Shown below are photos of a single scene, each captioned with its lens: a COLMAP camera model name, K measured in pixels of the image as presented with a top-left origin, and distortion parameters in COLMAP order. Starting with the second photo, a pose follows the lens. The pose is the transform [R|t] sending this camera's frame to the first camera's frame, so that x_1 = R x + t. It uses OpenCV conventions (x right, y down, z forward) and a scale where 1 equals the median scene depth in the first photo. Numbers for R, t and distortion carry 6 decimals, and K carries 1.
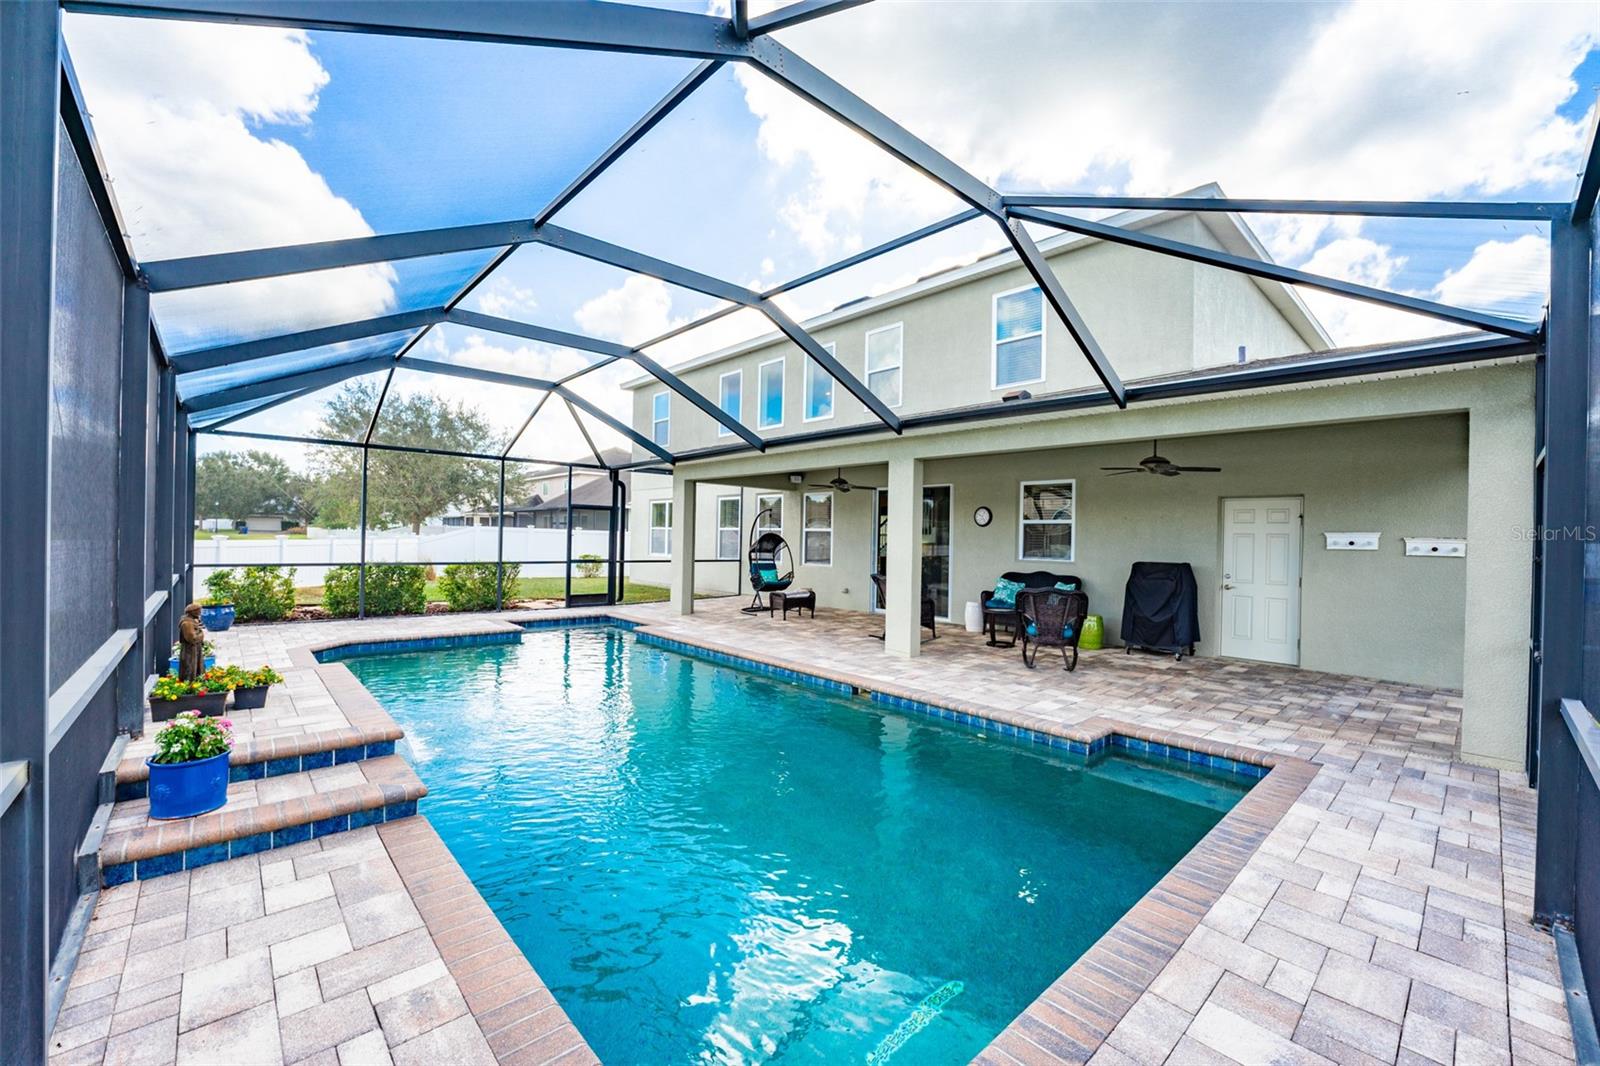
lens RADIAL K [[661.6, 0, 810.7], [0, 661.6, 532.8], [0, 0, 1]] dist [-0.021672, 0.000145]
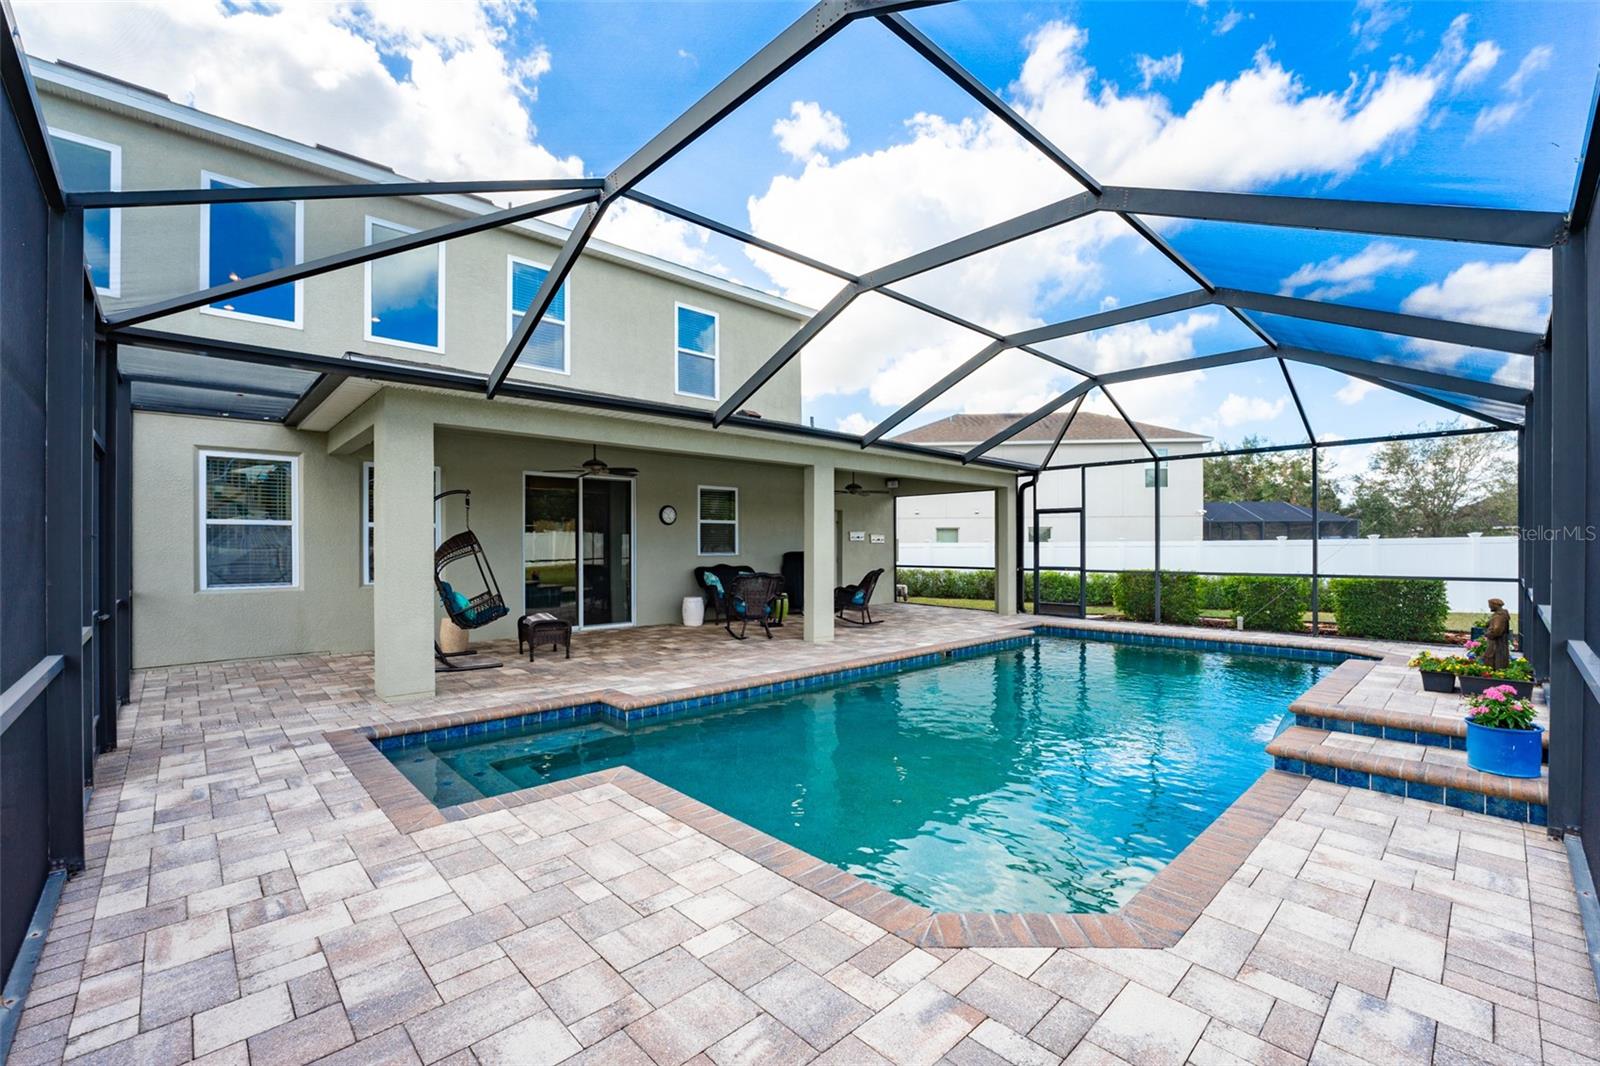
lens RADIAL K [[661.6, 0, 789.2], [0, 661.6, 550.3], [0, 0, 1]] dist [-0.021672, 0.000145]
pose [[0.002047, -0.029760, 0.999555, -0.780281], [-0.006067, 0.999538, 0.029772, -0.002243], [-0.999980, -0.006125, 0.001865, 0.828889]]
